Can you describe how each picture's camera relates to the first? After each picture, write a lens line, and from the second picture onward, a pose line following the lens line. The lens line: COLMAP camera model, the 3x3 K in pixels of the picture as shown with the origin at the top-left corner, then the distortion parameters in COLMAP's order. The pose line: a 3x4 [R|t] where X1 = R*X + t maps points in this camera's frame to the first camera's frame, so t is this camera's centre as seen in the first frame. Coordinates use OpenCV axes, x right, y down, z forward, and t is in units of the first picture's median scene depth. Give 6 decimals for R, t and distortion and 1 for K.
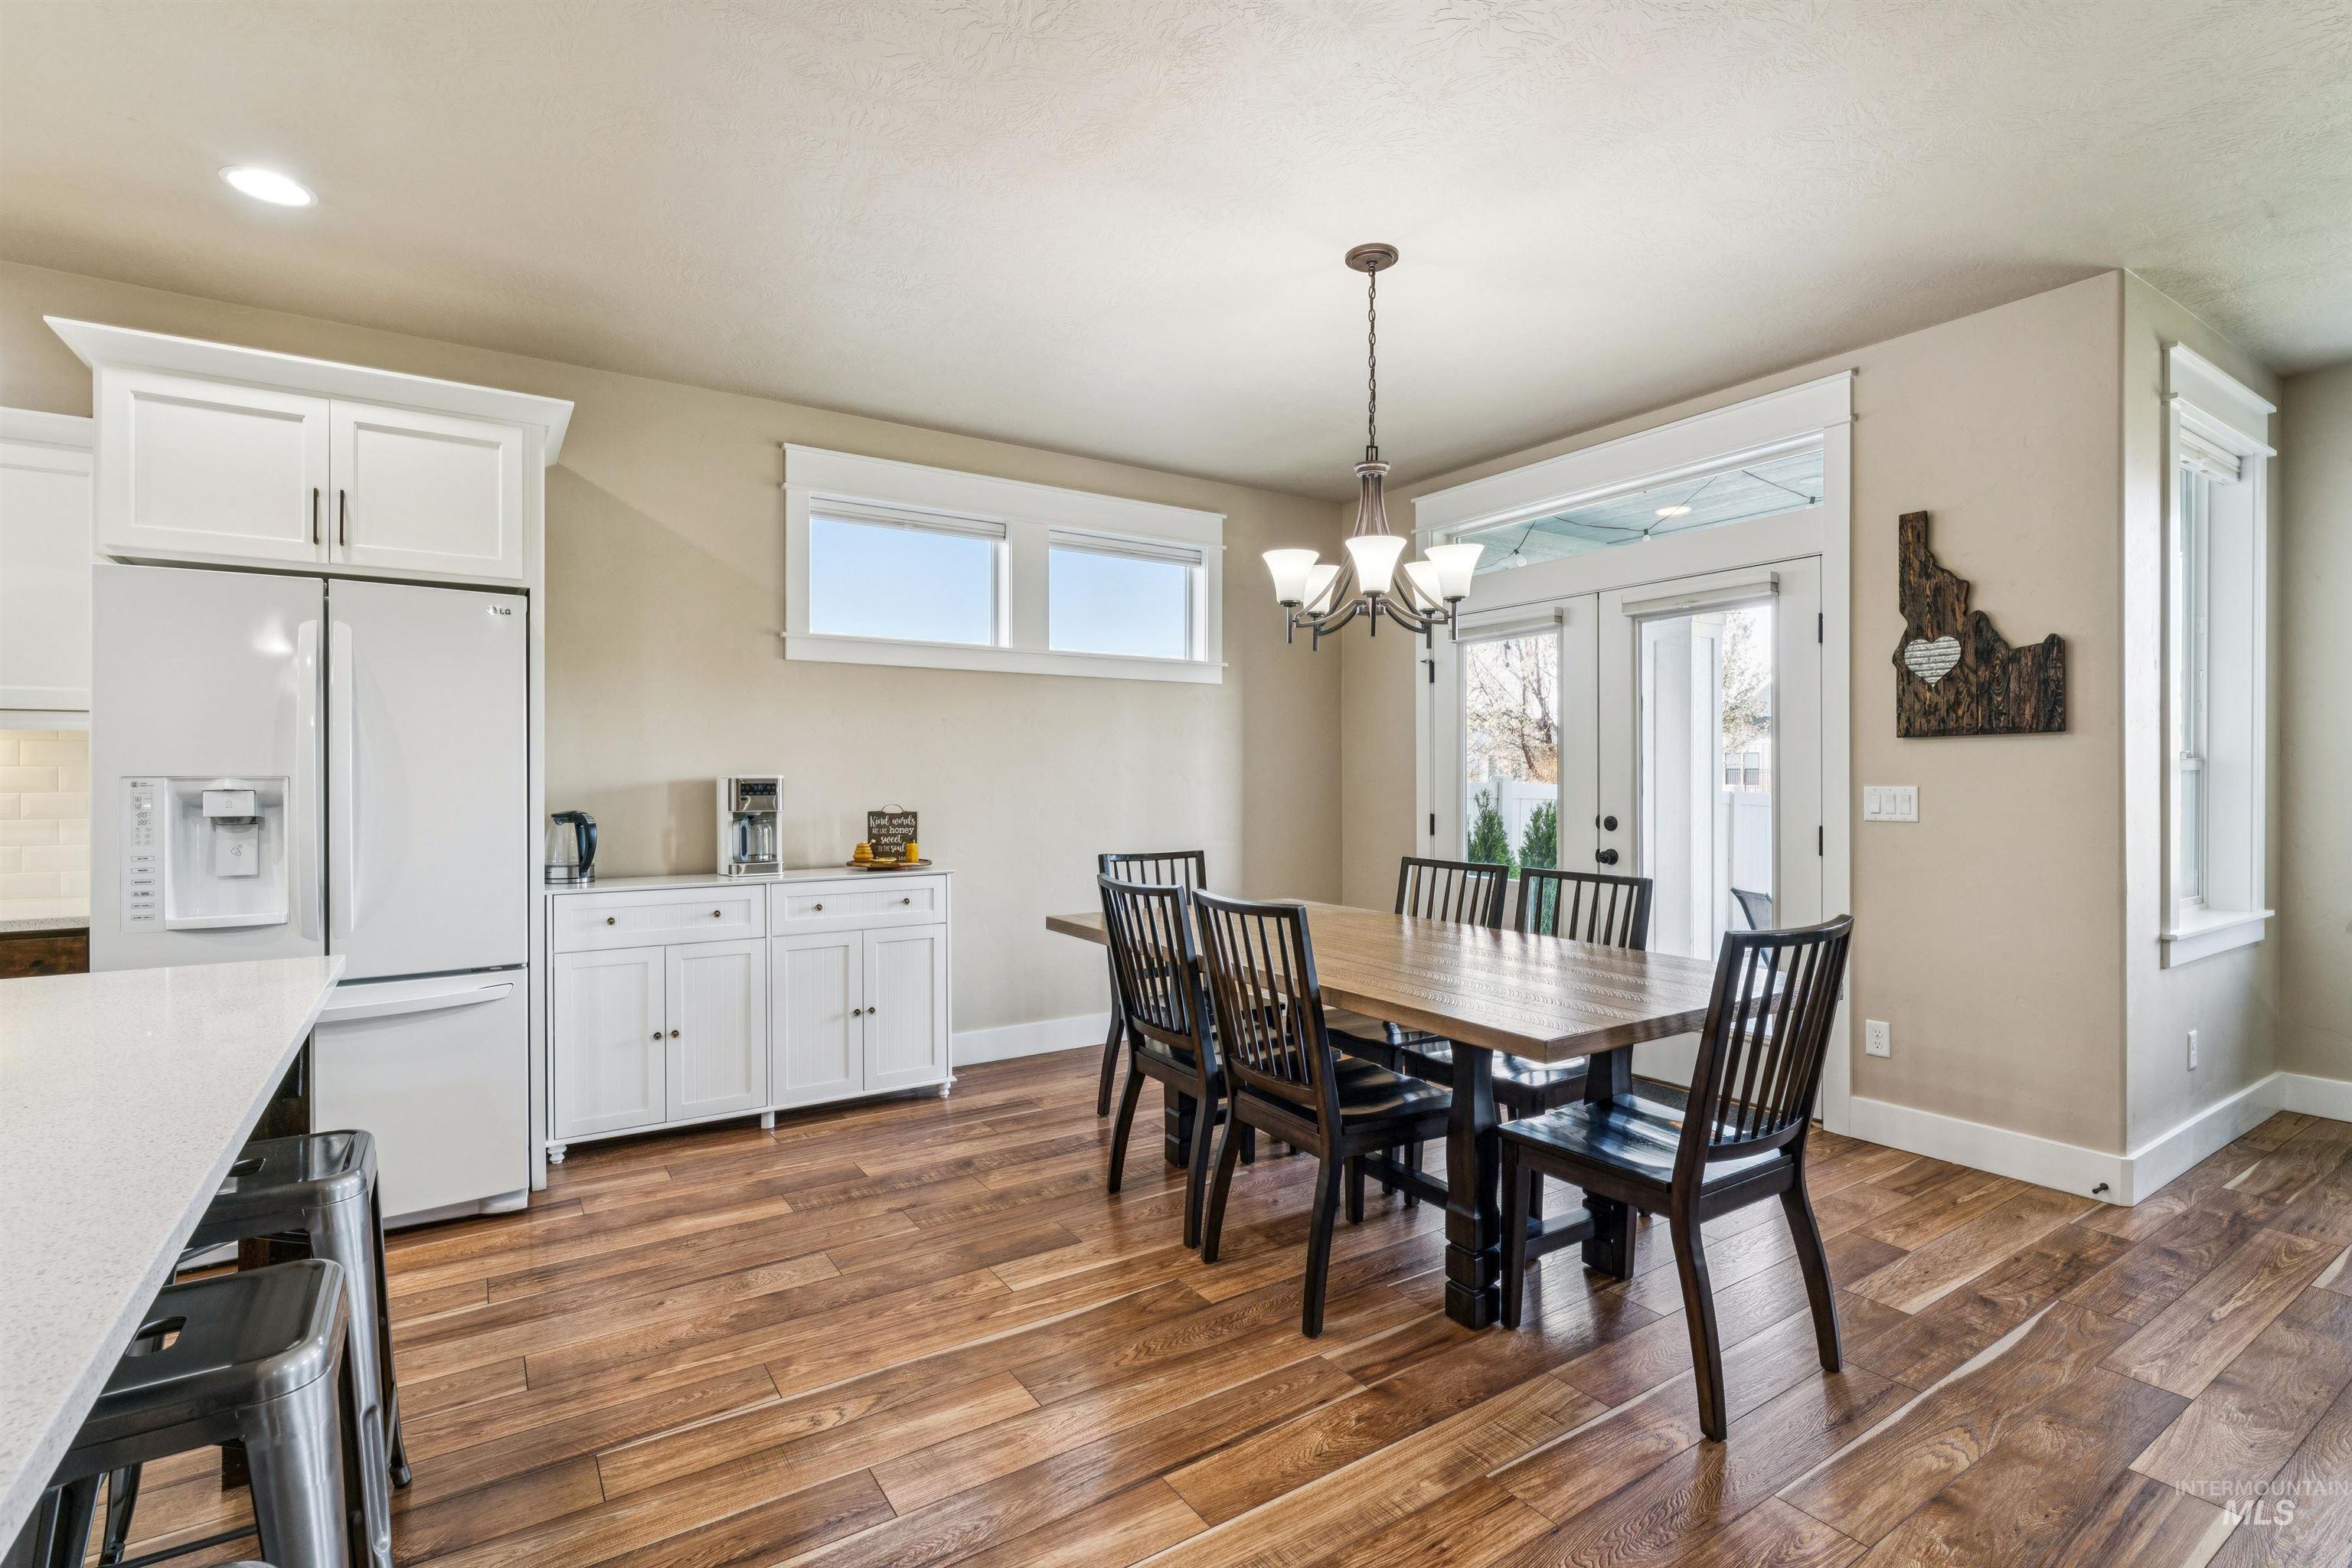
lens RADIAL K [[1060.9, 0, 1219.5], [0, 1060.9, 781.8], [0, 0, 1]] dist [-0.002826, 0.000455]
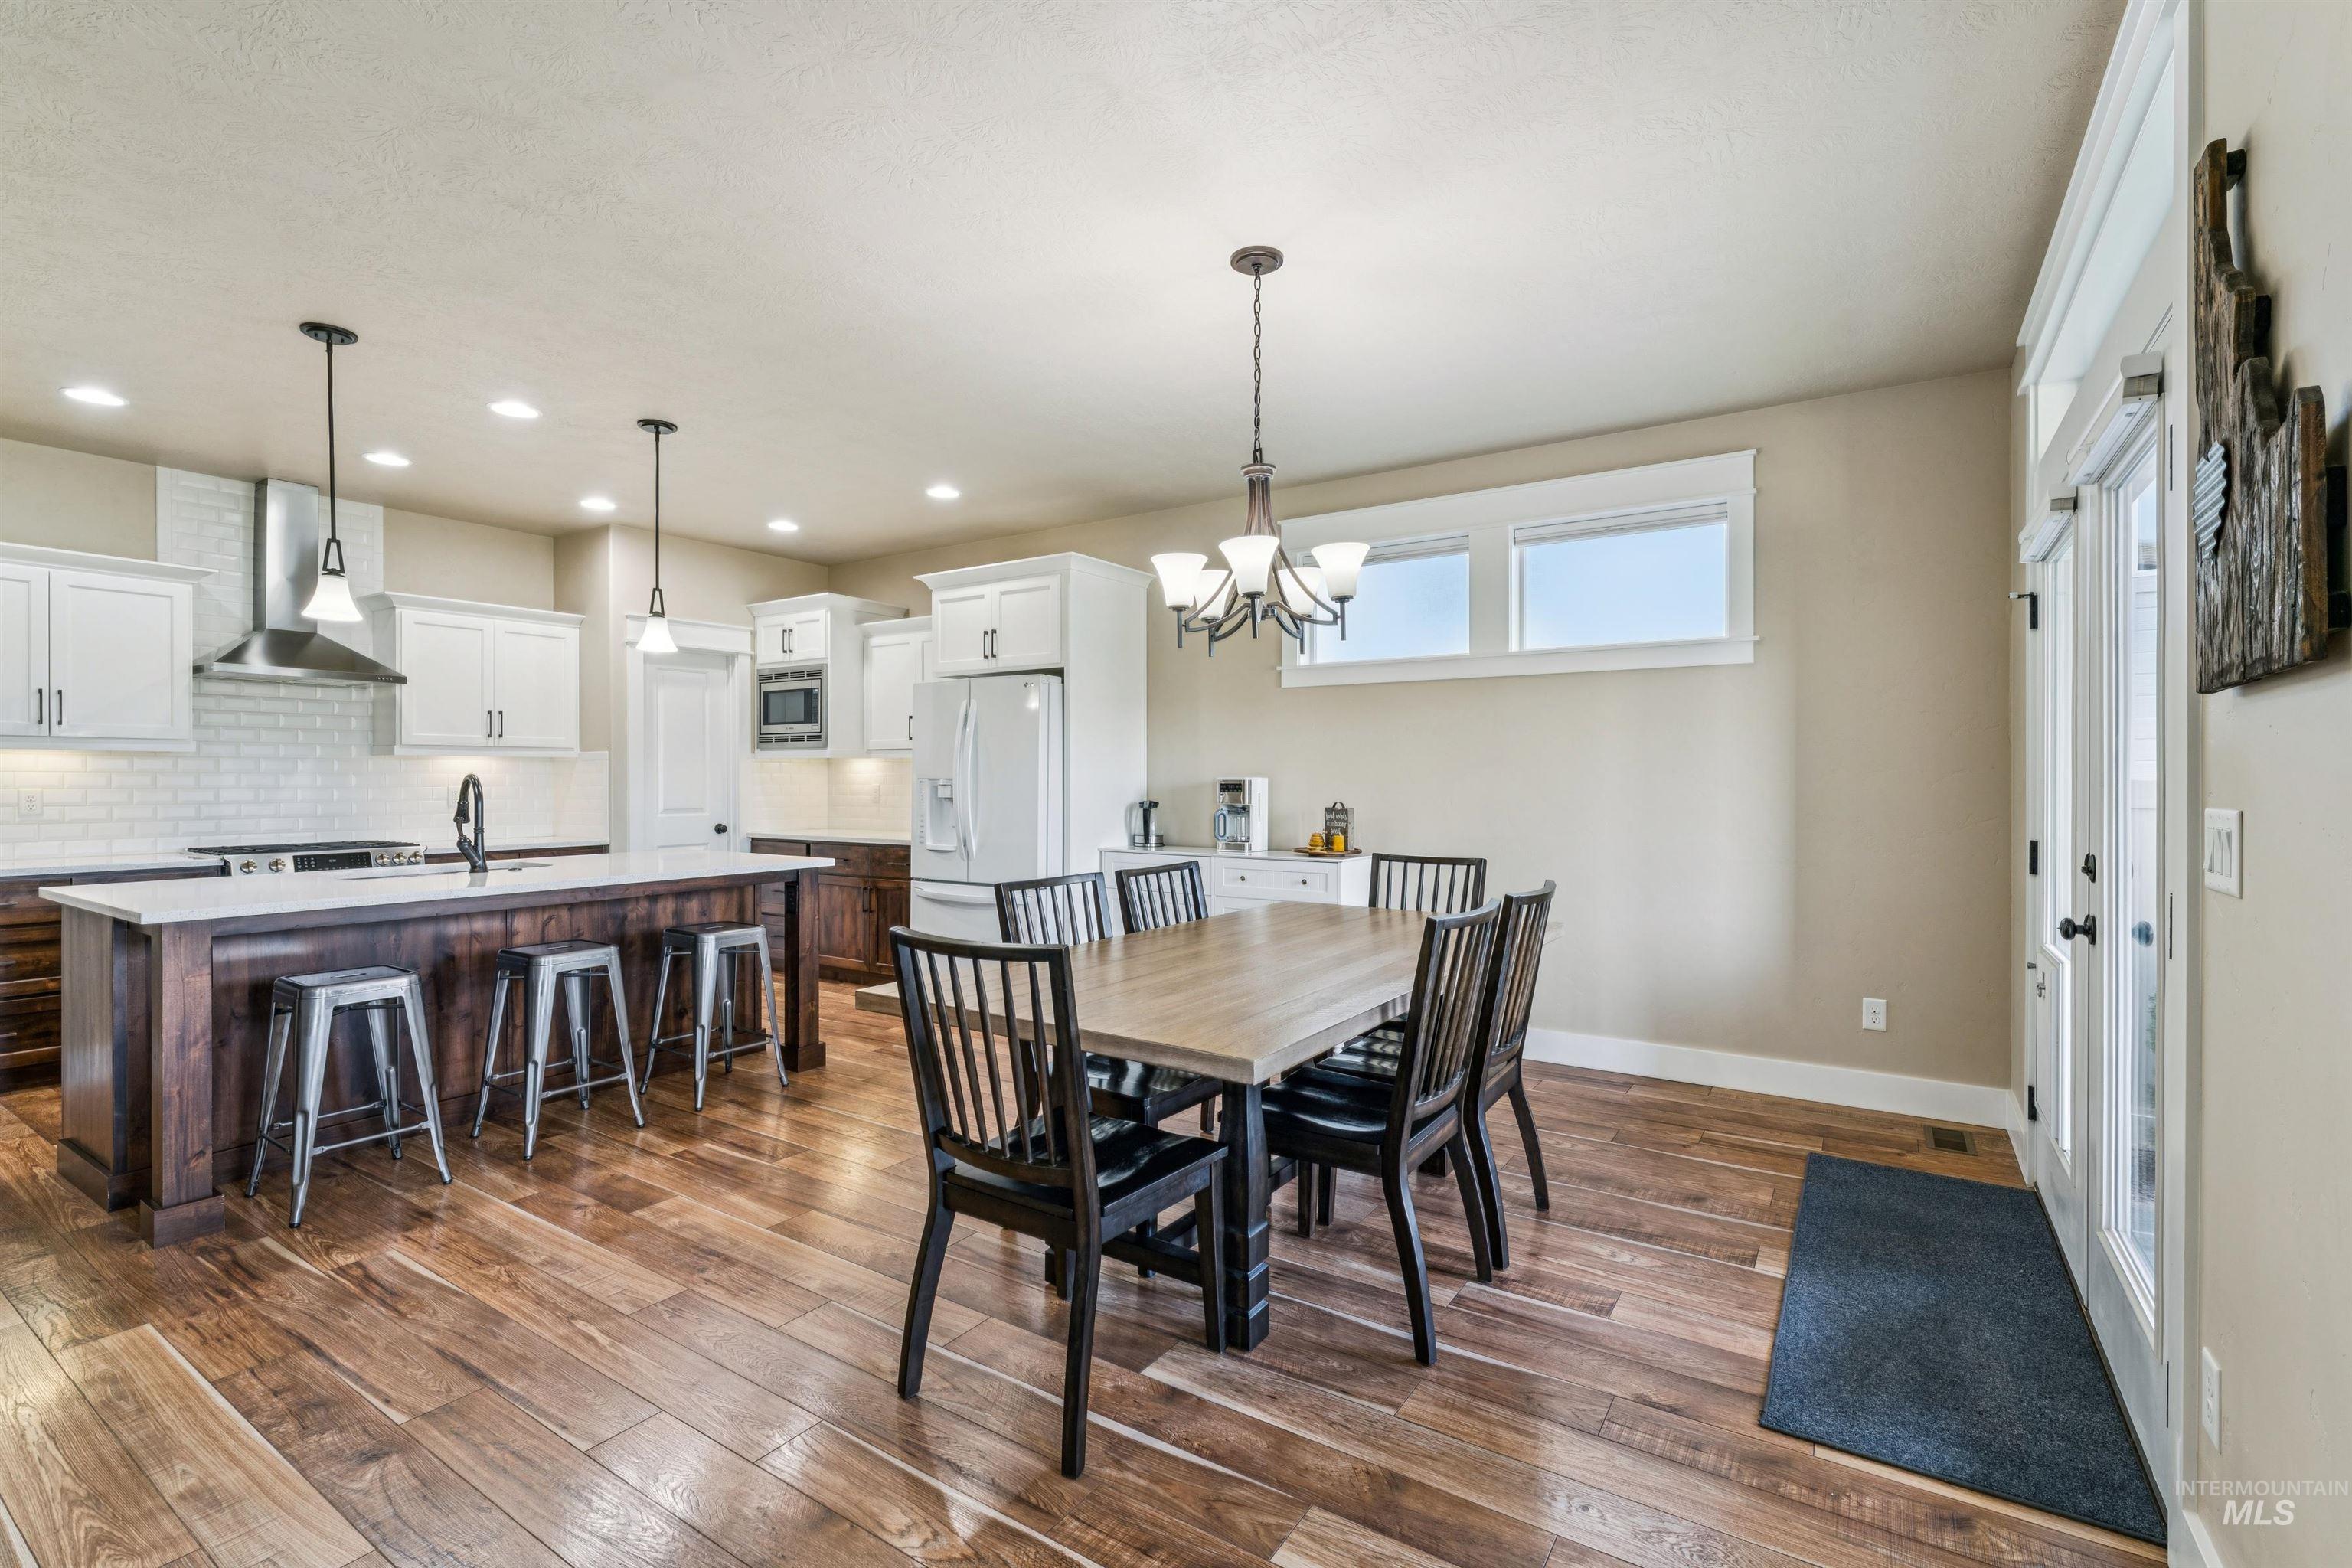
lens RADIAL K [[1060.9, 0, 1184.3], [0, 1060.9, 779.6], [0, 0, 1]] dist [-0.002826, 0.000455]
pose [[0.383009, 0.003081, -0.923740, 1.034999], [-0.005085, 0.999986, 0.001227, -0.006176], [0.923731, 0.004227, 0.383019, 0.557935]]
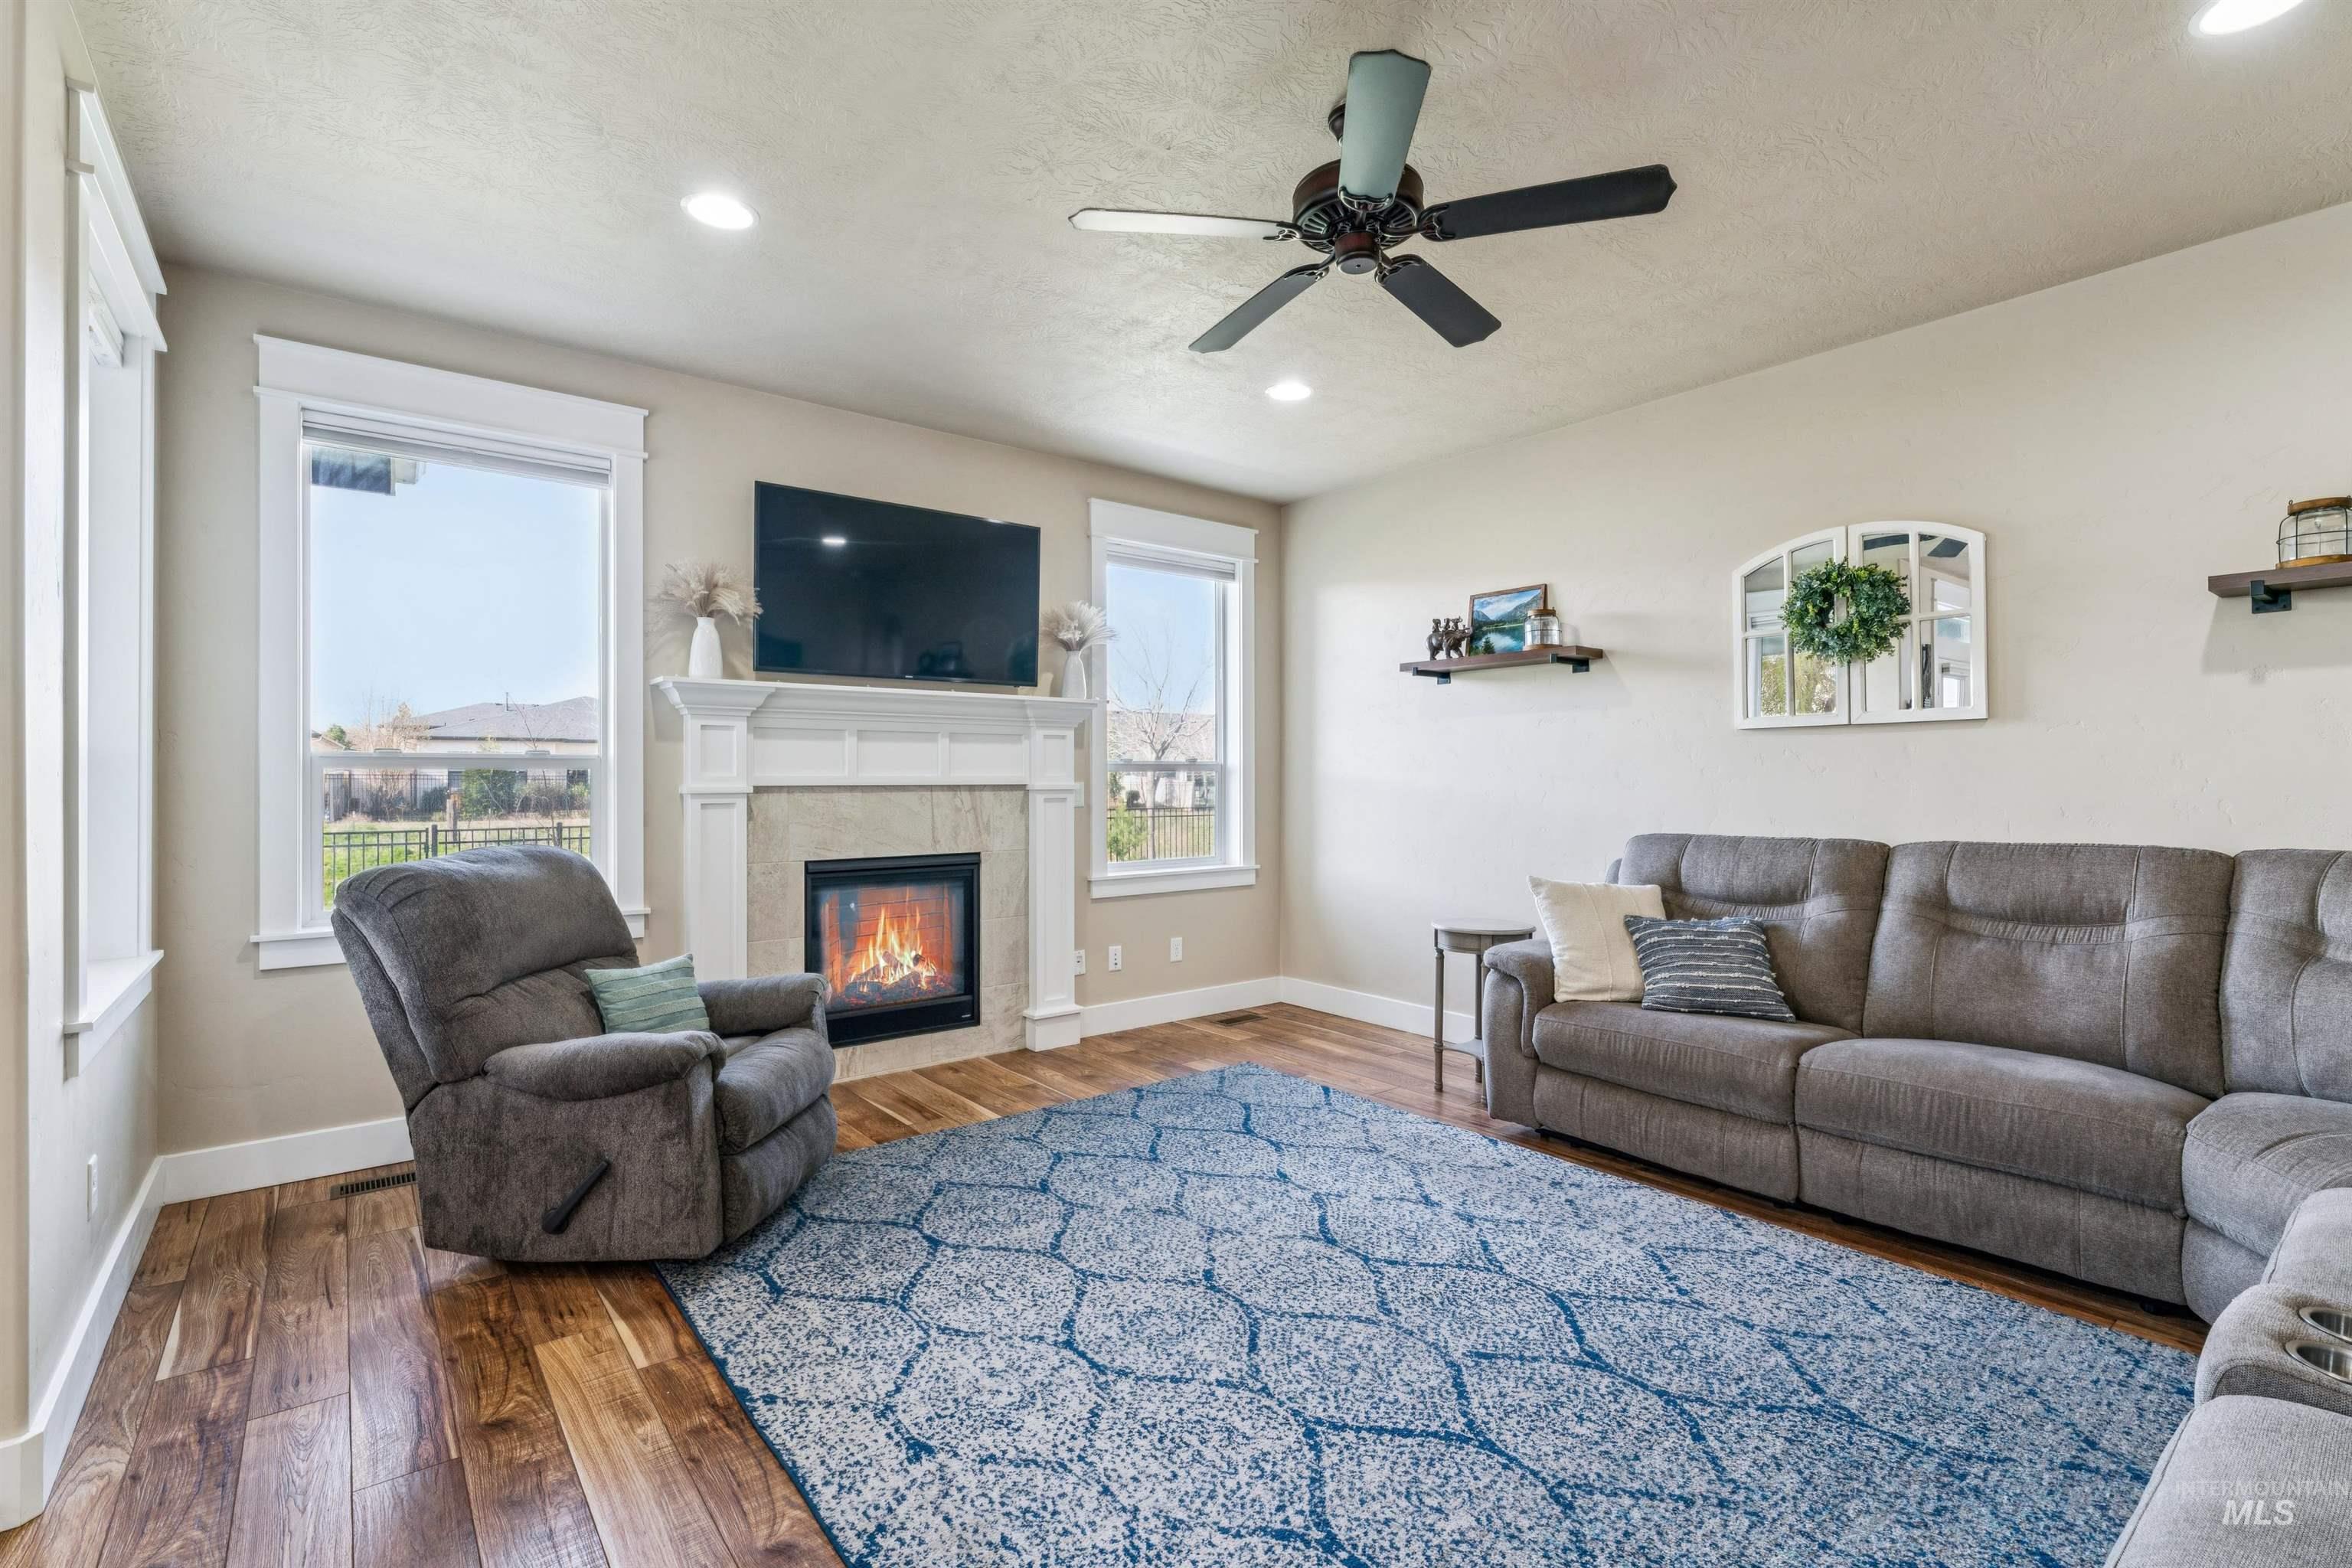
lens RADIAL K [[1060.9, 0, 1174.0], [0, 1060.9, 769.8], [0, 0, 1]] dist [-0.002826, 0.000455]
pose [[-0.073741, 0.007375, 0.997250, 0.247861], [0.006598, 0.999954, -0.006907, 0.003800], [-0.997256, 0.006070, -0.073786, 0.440610]]
